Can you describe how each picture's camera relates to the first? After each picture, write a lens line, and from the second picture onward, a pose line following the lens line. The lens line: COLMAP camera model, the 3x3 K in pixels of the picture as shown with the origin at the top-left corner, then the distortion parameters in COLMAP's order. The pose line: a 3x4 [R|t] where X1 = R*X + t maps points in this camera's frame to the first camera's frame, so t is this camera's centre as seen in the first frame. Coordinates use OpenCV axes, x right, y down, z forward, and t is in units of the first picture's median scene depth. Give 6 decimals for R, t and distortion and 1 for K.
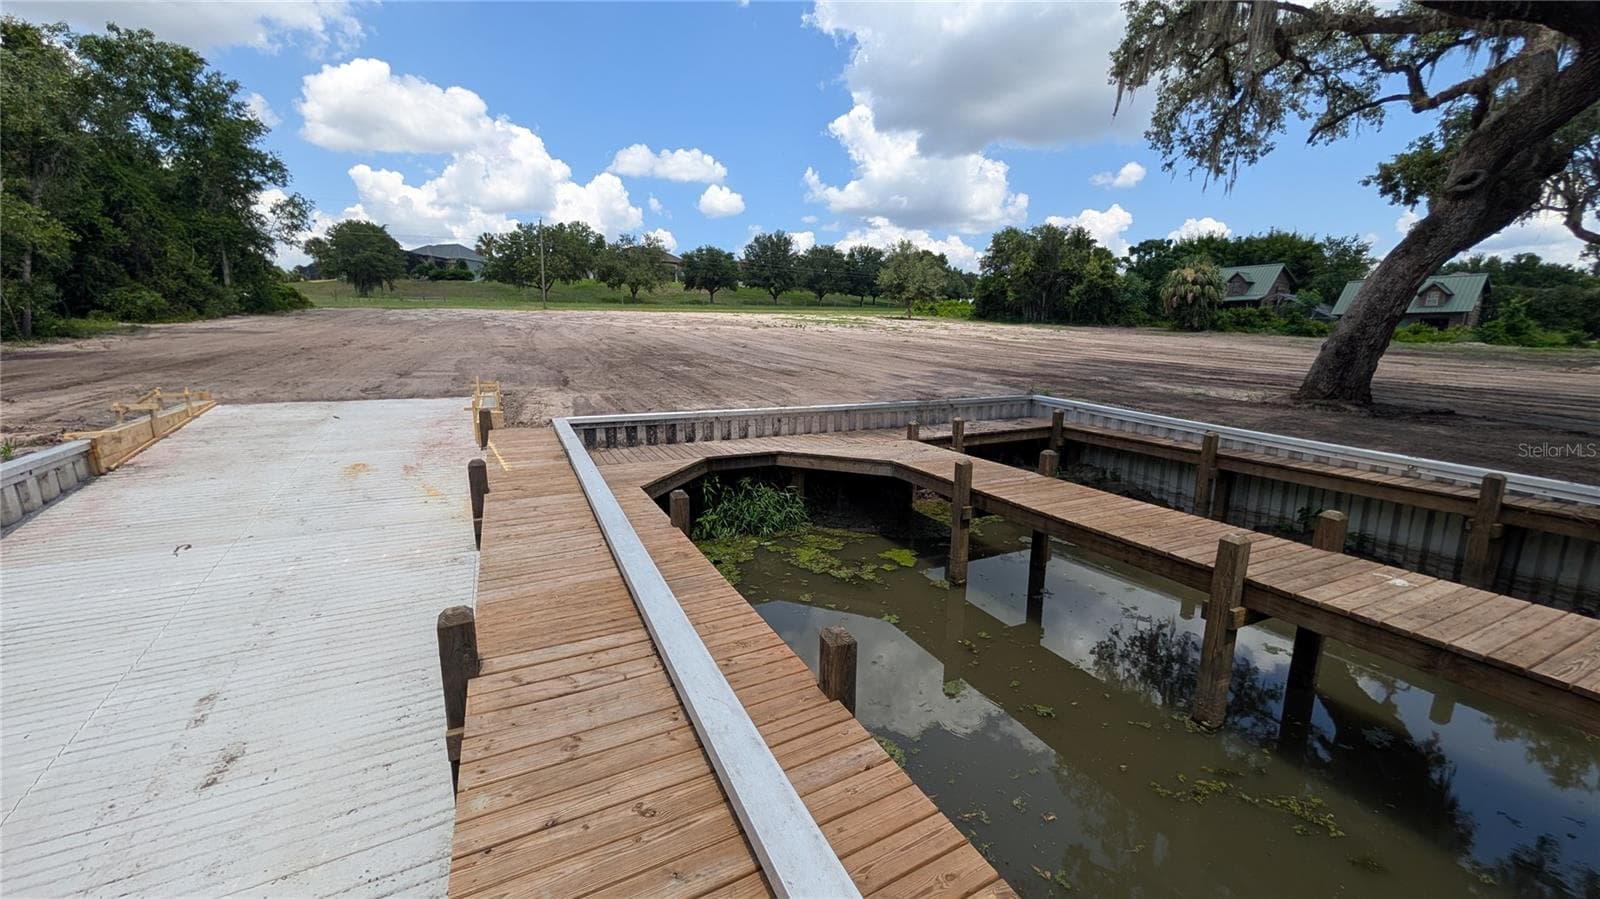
lens RADIAL K [[586.3, 0, 813.6], [0, 586.3, 452.0], [0, 0, 1]] dist [-0.000590, 0.000316]
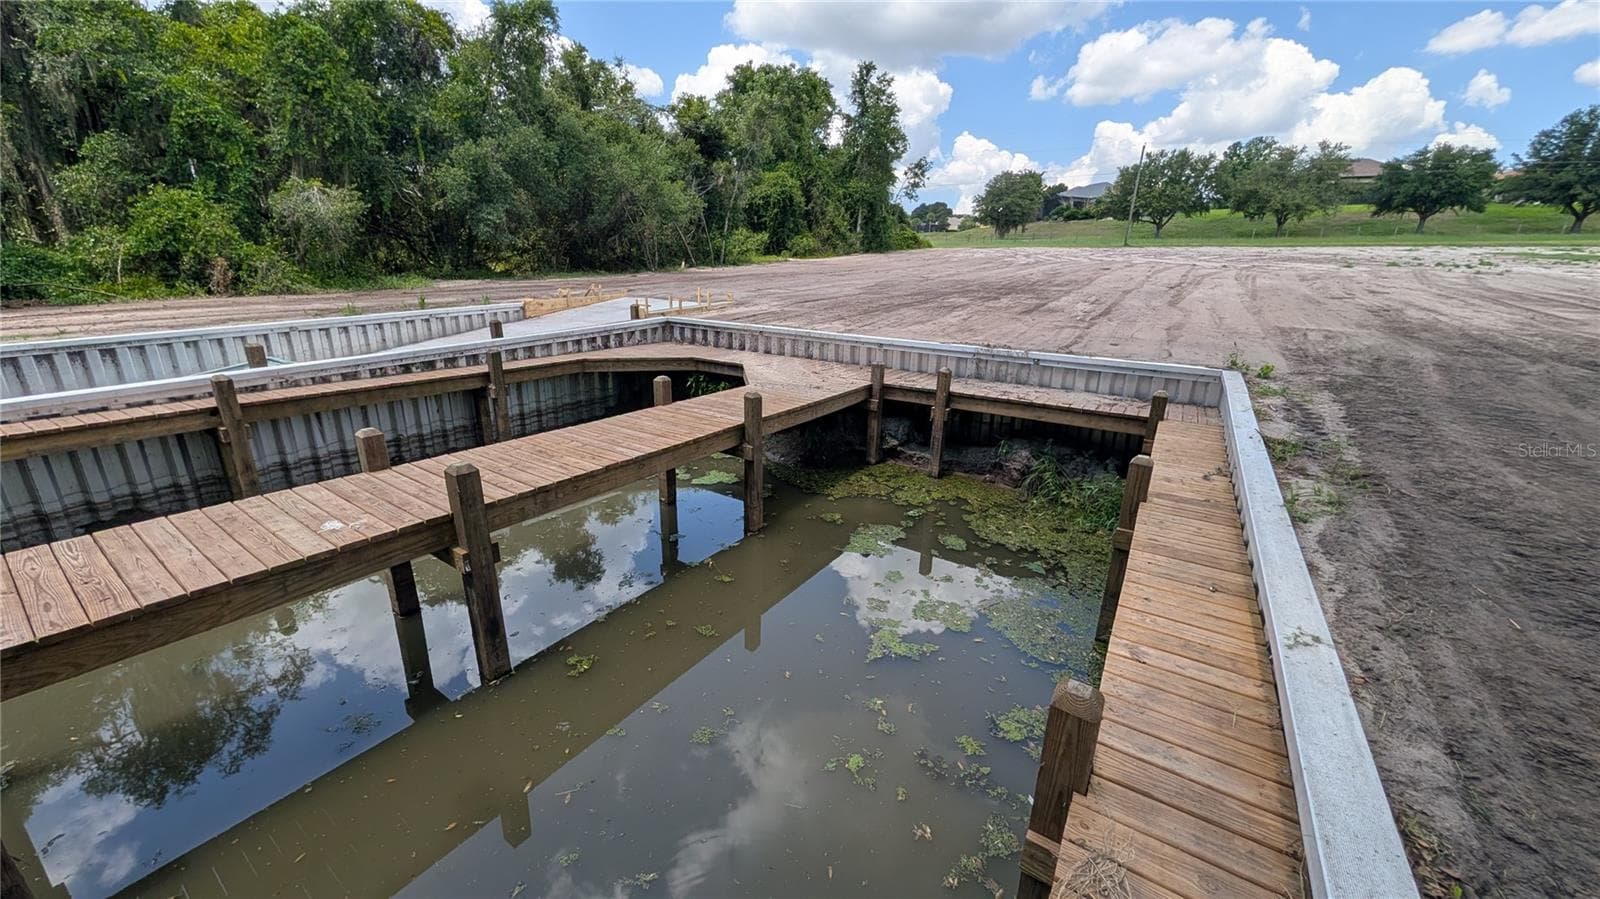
lens RADIAL K [[586.3, 0, 788.9], [0, 586.3, 444.1], [0, 0, 1]] dist [-0.000590, 0.000316]
pose [[0.510423, 0.256687, -0.820720, 0.112067], [-0.189226, 0.964543, 0.183986, -0.009163], [0.838846, 0.061391, 0.540896, 0.061487]]
